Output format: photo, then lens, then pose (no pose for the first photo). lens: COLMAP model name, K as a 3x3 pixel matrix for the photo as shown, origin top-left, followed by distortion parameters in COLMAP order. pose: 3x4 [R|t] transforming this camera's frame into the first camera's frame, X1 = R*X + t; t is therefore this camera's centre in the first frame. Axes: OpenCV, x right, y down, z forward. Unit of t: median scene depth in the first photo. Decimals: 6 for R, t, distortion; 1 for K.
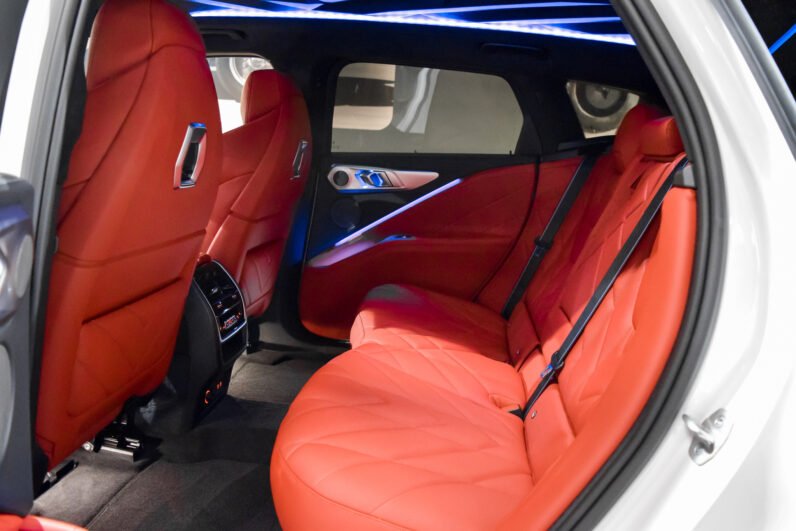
lens RADIAL K [[620.3, 0, 394.6], [0, 620.3, 261.8], [0, 0, 1]] dist [-0.111150, 0.051275]
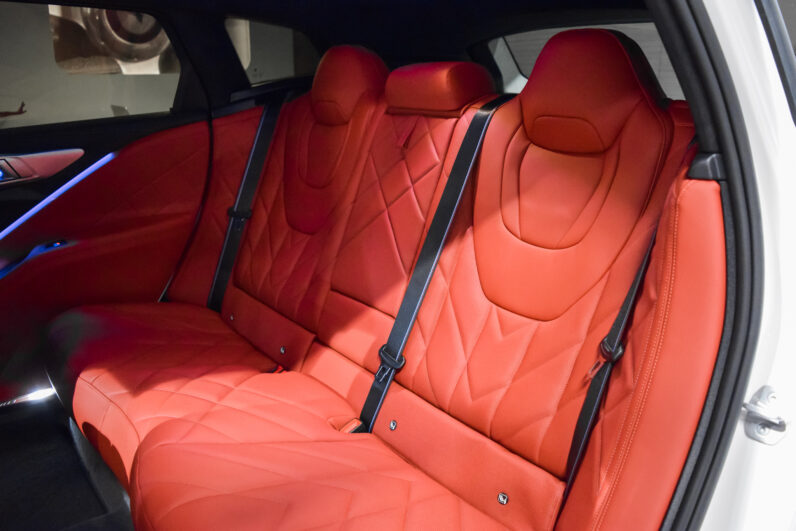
lens RADIAL K [[620.3, 0, 394.6], [0, 620.3, 261.8], [0, 0, 1]] dist [-0.111150, 0.051275]
pose [[0.705233, -0.258909, 0.660010, -0.190919], [0.171502, 0.965586, 0.195527, -0.097418], [-0.687920, -0.024699, 0.725366, 0.236438]]
